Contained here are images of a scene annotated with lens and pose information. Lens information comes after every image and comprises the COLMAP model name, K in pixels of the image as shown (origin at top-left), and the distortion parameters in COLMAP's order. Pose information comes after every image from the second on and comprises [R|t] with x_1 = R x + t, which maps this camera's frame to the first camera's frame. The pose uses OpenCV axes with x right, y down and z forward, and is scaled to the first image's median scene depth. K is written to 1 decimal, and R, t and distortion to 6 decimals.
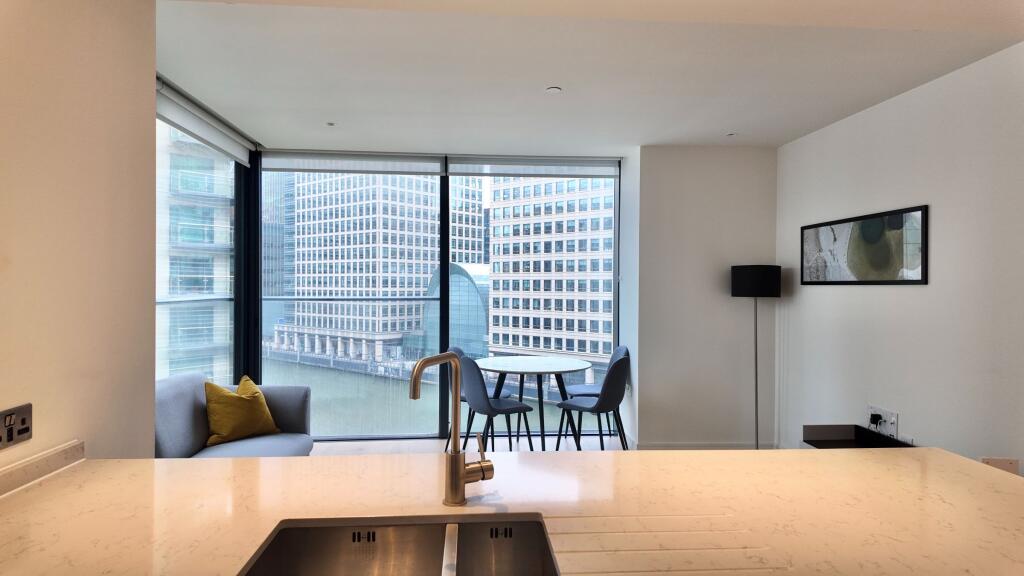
lens RADIAL K [[603.9, 0, 508.7], [0, 603.9, 285.3], [0, 0, 1]] dist [0.045803, -0.003043]
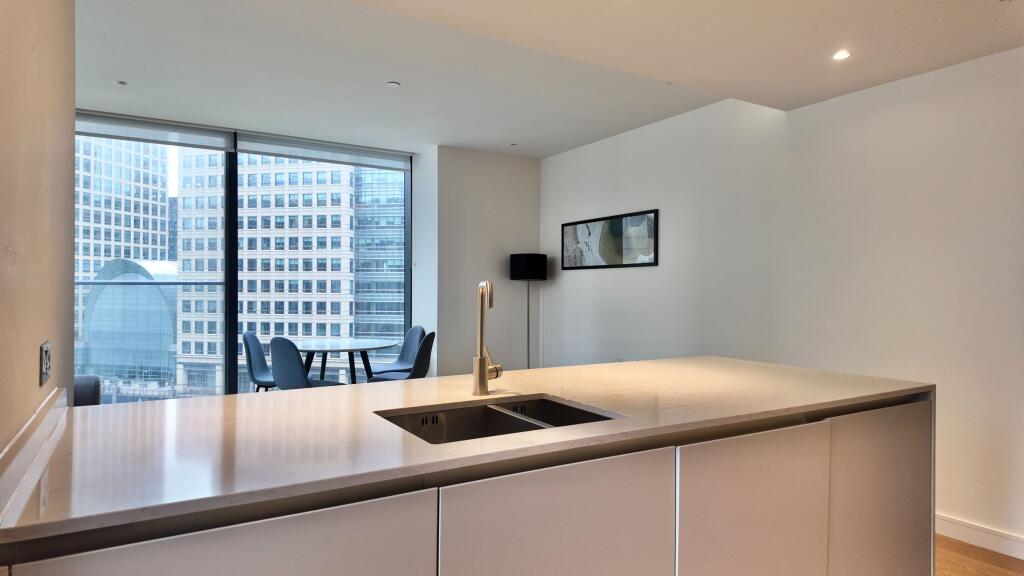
lens RADIAL K [[629.8, 0, 512.0], [0, 629.8, 288.0], [0, 0, 1]] dist [0.002154, -0.001162]
pose [[0.875240, 0.002597, 0.483682, -0.048780], [0.000773, 0.999977, -0.006767, 0.009230], [-0.483688, 0.006297, 0.875218, -0.017293]]
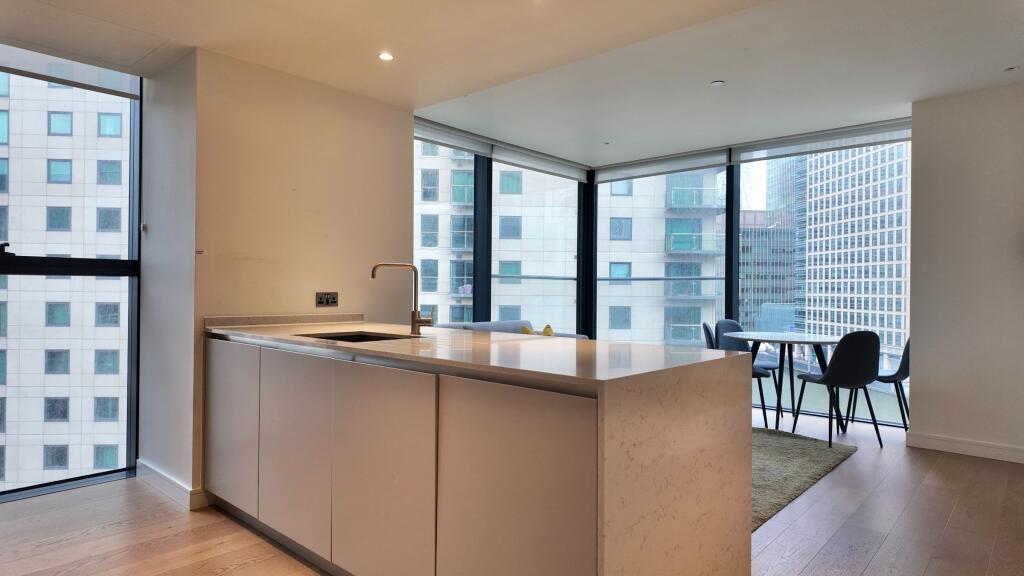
lens RADIAL K [[603.9, 0, 508.7], [0, 603.9, 285.3], [0, 0, 1]] dist [0.045803, -0.003043]
pose [[0.689026, -0.001387, -0.724735, 0.099950], [-0.007572, 0.999930, -0.009113, 0.010780], [0.724697, 0.011767, 0.688967, -0.007267]]
